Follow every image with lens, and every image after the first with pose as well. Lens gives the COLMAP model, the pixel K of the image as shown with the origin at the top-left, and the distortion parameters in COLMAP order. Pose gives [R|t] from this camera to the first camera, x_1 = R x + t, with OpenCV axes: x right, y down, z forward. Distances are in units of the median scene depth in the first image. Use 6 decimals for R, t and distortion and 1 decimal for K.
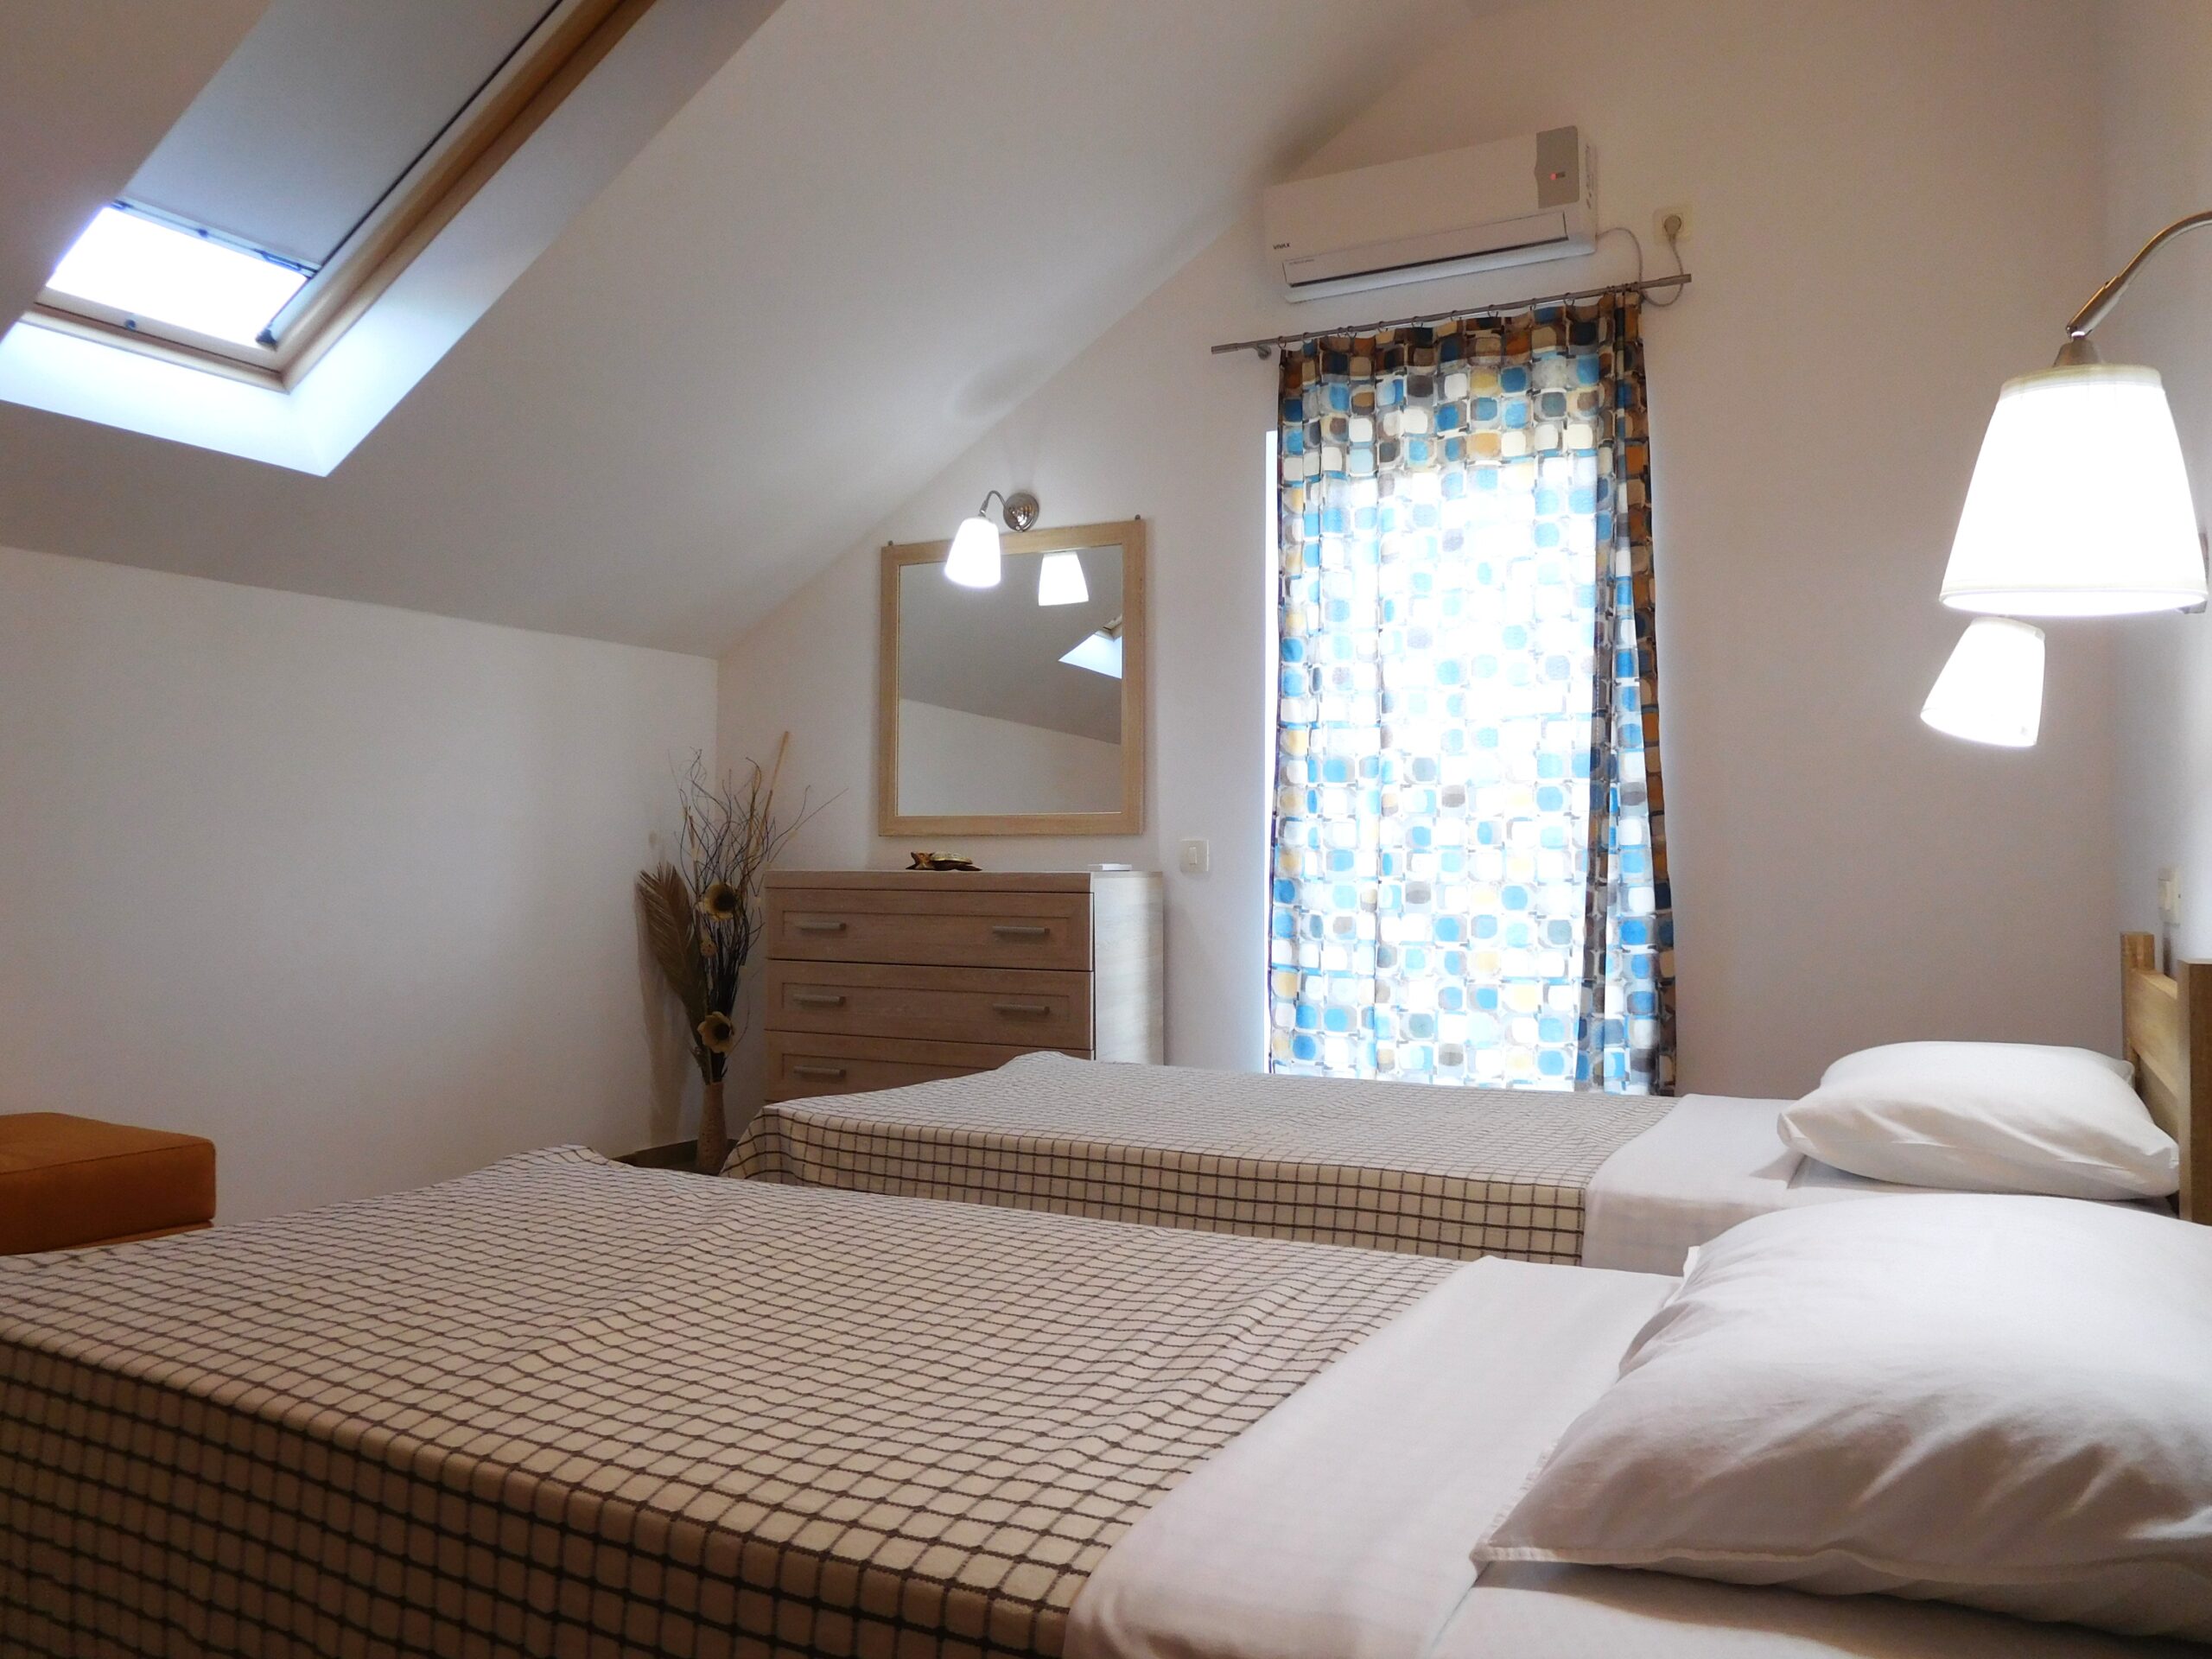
lens RADIAL K [[1663.7, 0, 1096.7], [0, 1663.7, 845.8], [0, 0, 1]] dist [-0.038309, 0.020191]
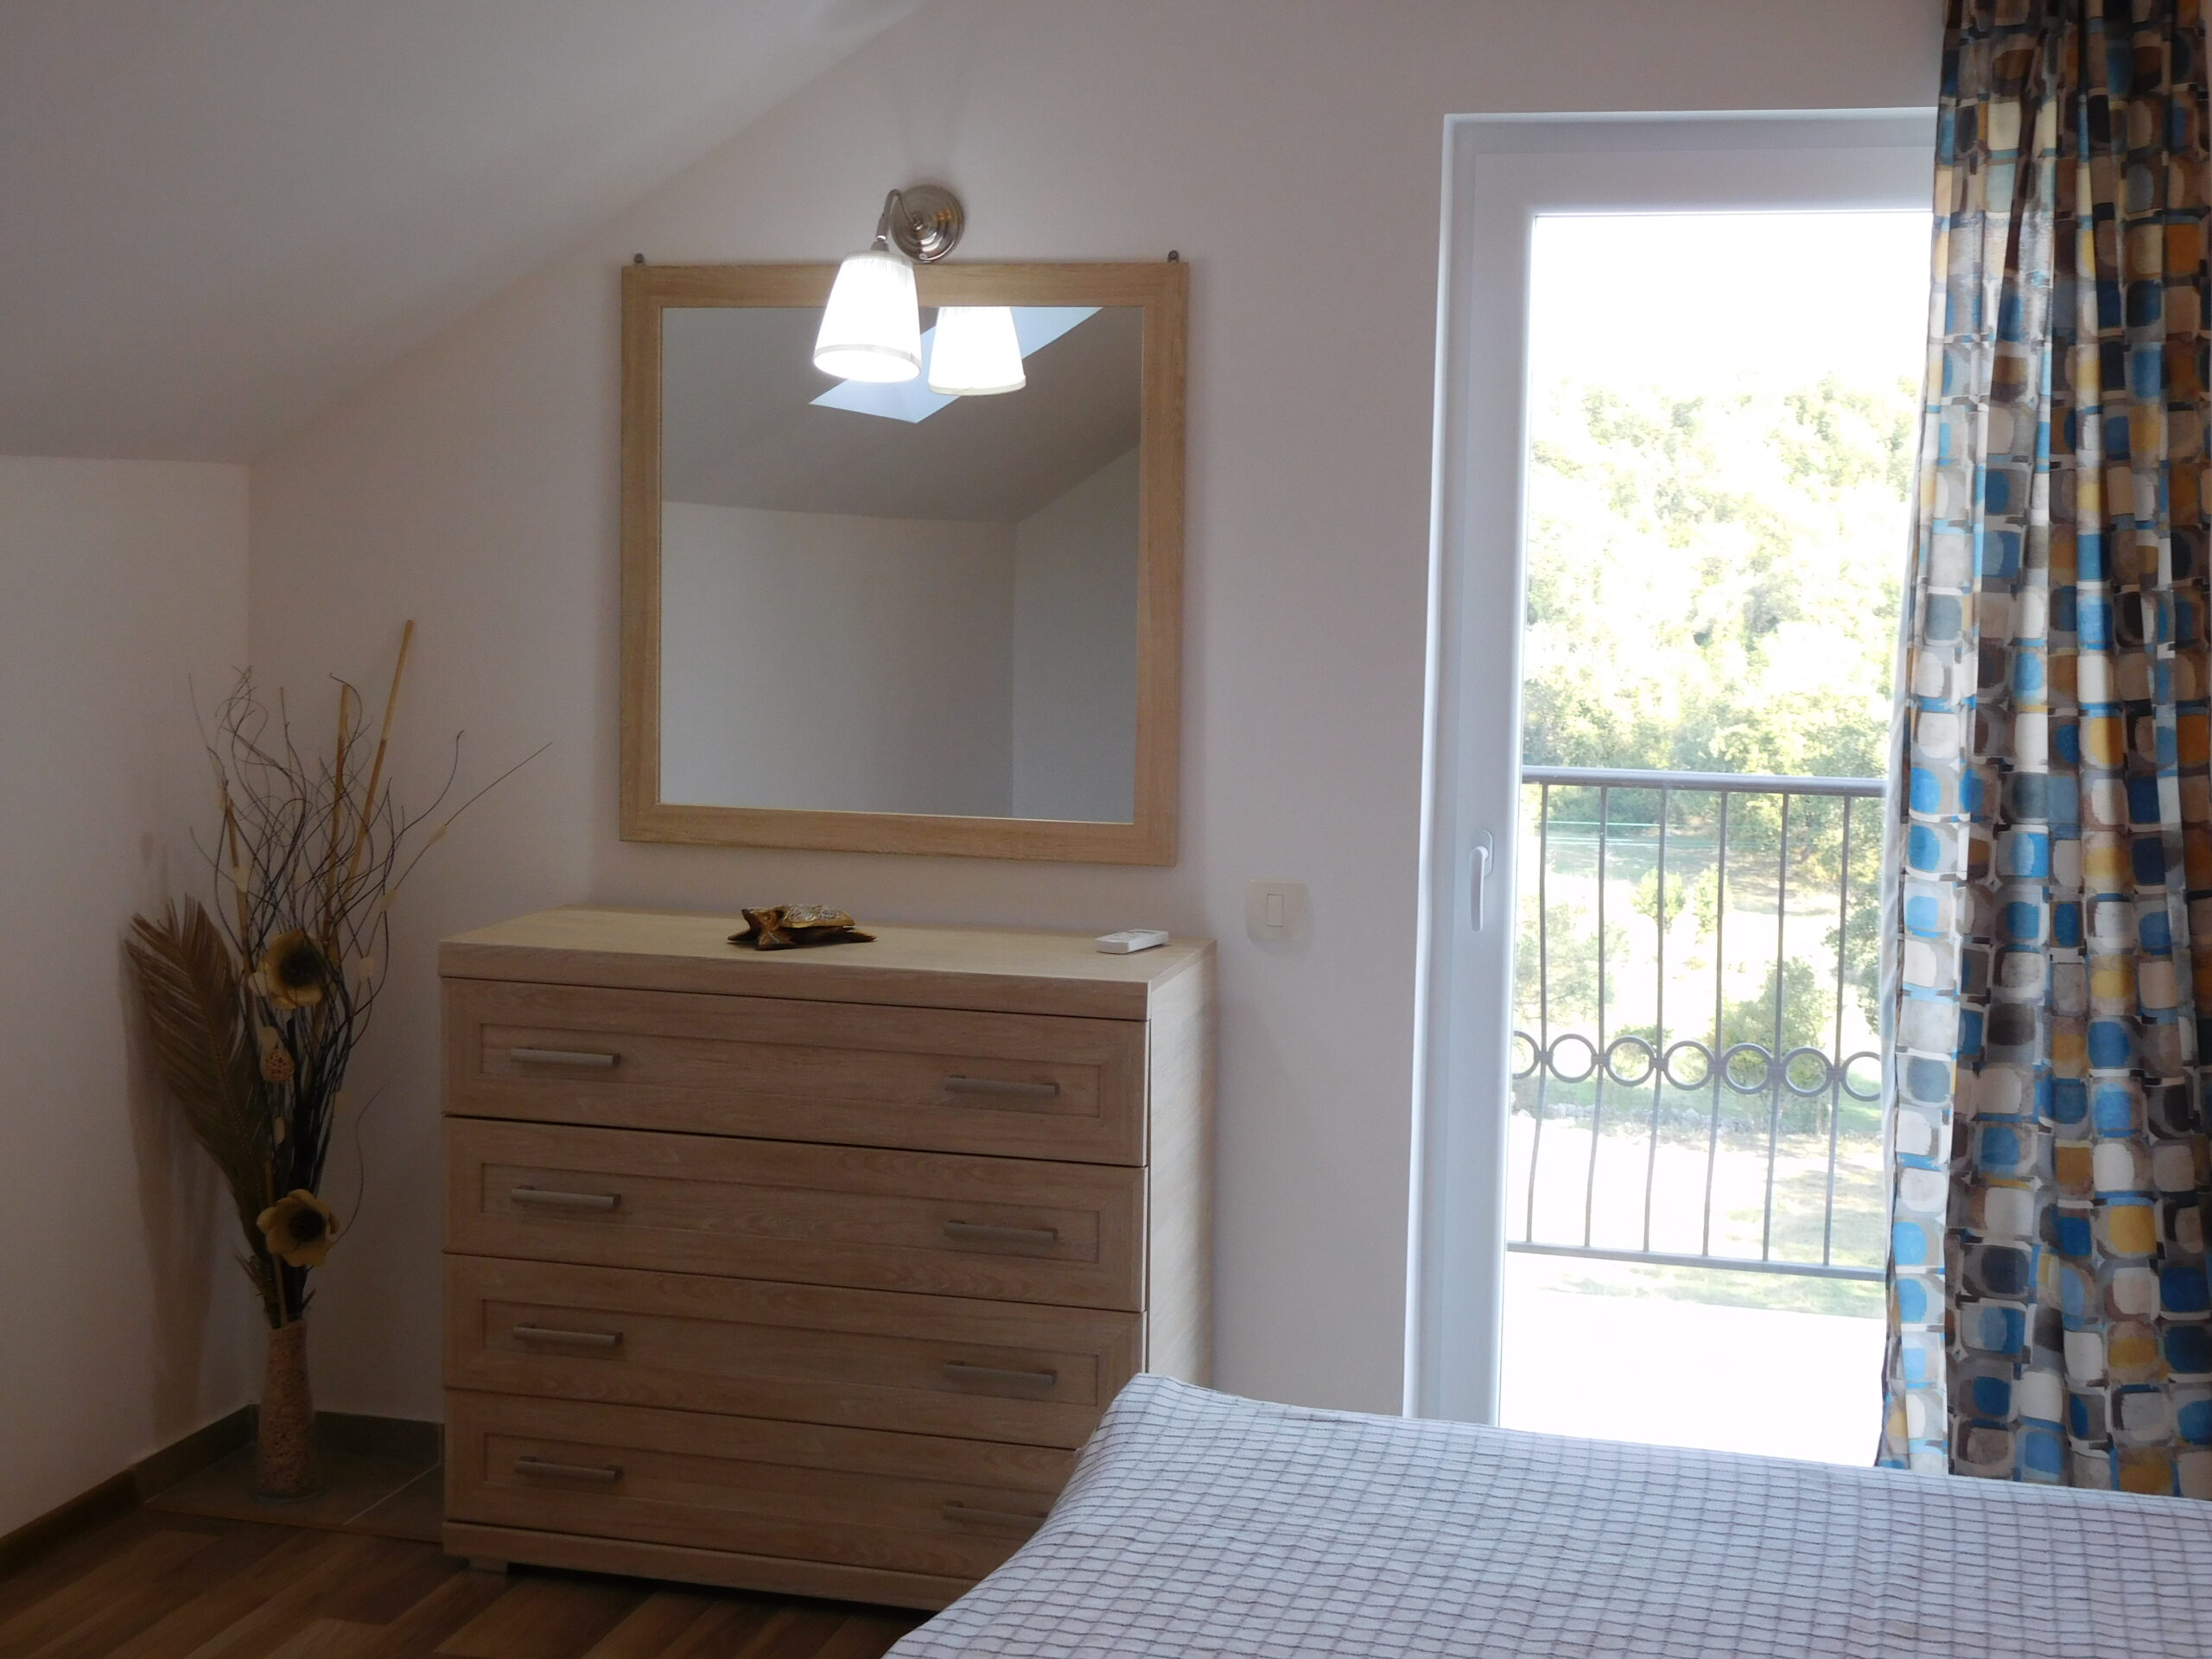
lens RADIAL K [[2958.6, 0, 1107.0], [0, 2958.6, 813.8], [0, 0, 1]] dist [-0.015342, 0.000000]
pose [[0.976030, -0.010290, 0.217395, -0.234130], [-0.013725, 0.993983, 0.108668, -0.147598], [-0.217205, -0.109047, 0.970016, 0.108711]]
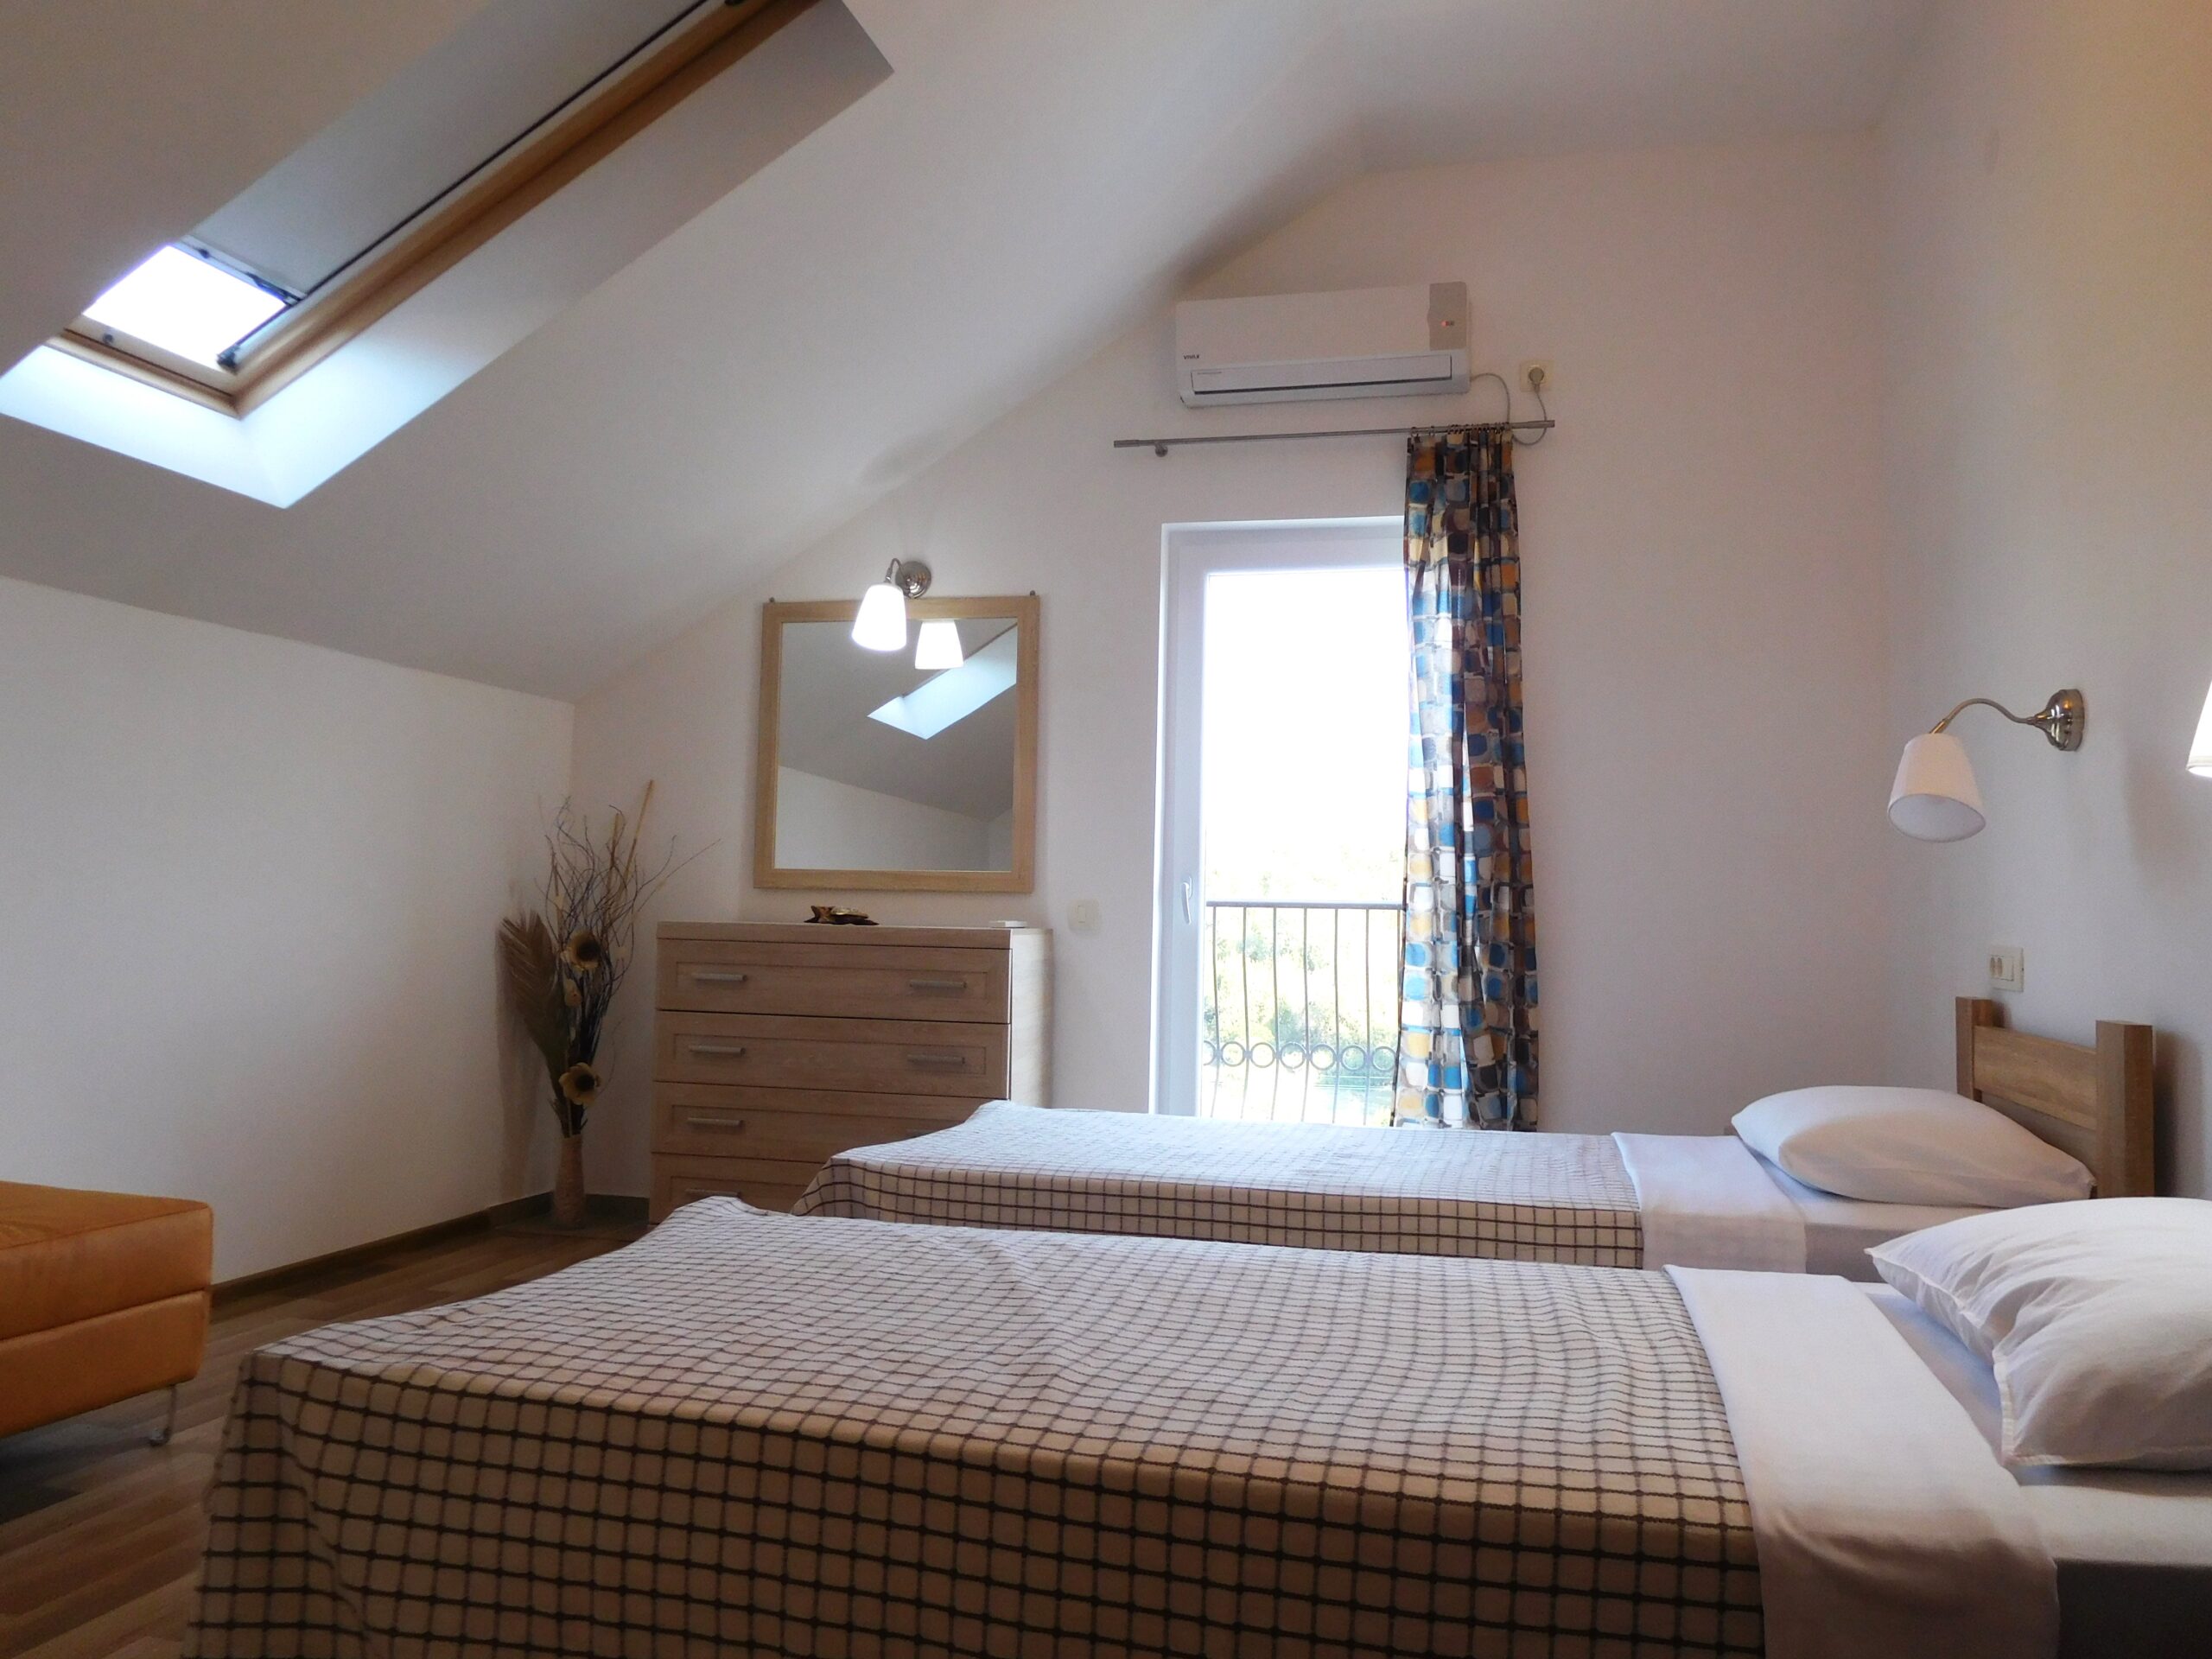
lens RADIAL K [[1663.7, 0, 1107.1], [0, 1663.7, 838.2], [0, 0, 1]] dist [-0.038309, 0.020191]
pose [[0.969992, 0.027764, 0.241547, -0.214399], [-0.020194, 0.999226, -0.033759, -0.007993], [-0.242298, 0.027868, 0.969802, -0.041658]]
